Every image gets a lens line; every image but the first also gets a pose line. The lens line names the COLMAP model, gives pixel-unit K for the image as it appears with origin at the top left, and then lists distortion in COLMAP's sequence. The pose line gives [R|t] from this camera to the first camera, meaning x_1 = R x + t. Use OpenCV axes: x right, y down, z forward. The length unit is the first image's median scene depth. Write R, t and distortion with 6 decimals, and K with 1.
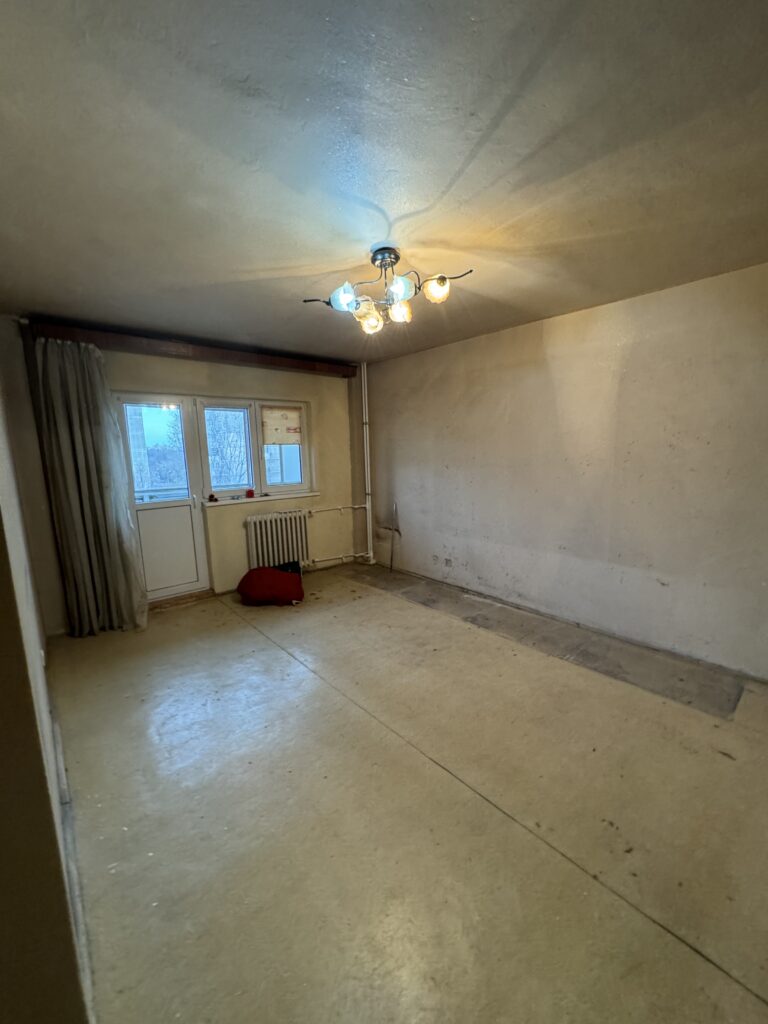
lens RADIAL K [[409.0, 0, 383.4], [0, 409.0, 511.8], [0, 0, 1]] dist [0.004387, 0.000030]
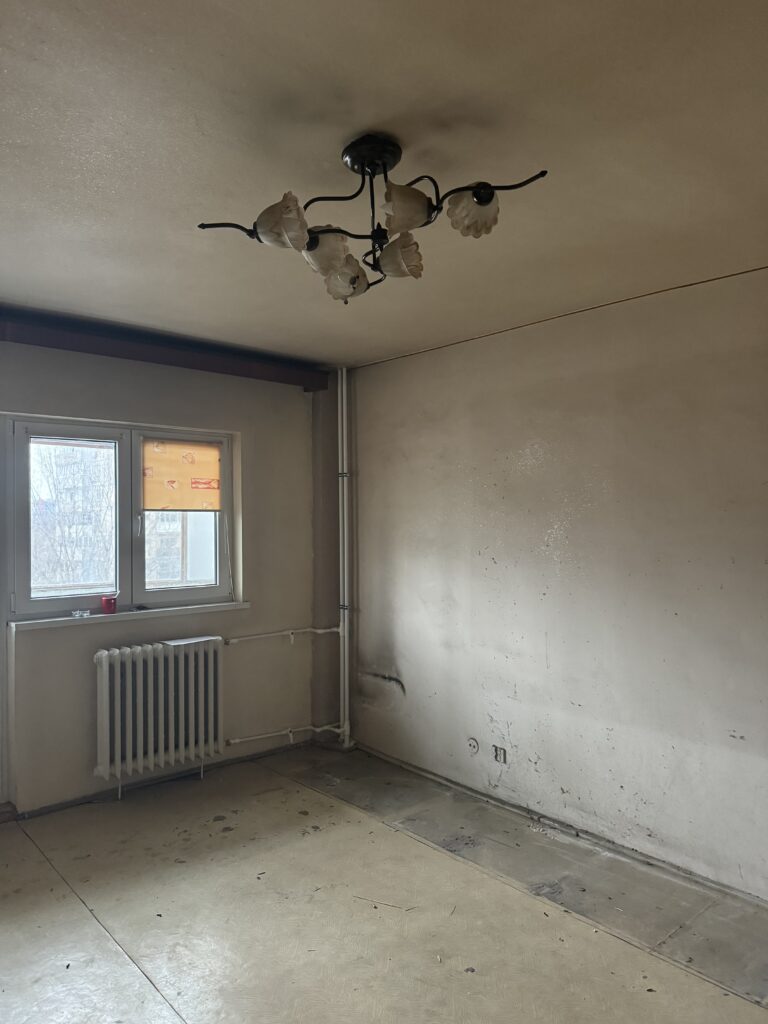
lens RADIAL K [[725.4, 0, 382.2], [0, 725.4, 514.1], [0, 0, 1]] dist [-0.013754, -0.020035]
pose [[0.999838, 0.017975, -0.000560, 0.013411], [-0.017838, 0.987261, -0.158105, -0.021182], [-0.002289, 0.158090, 0.987422, 0.097098]]
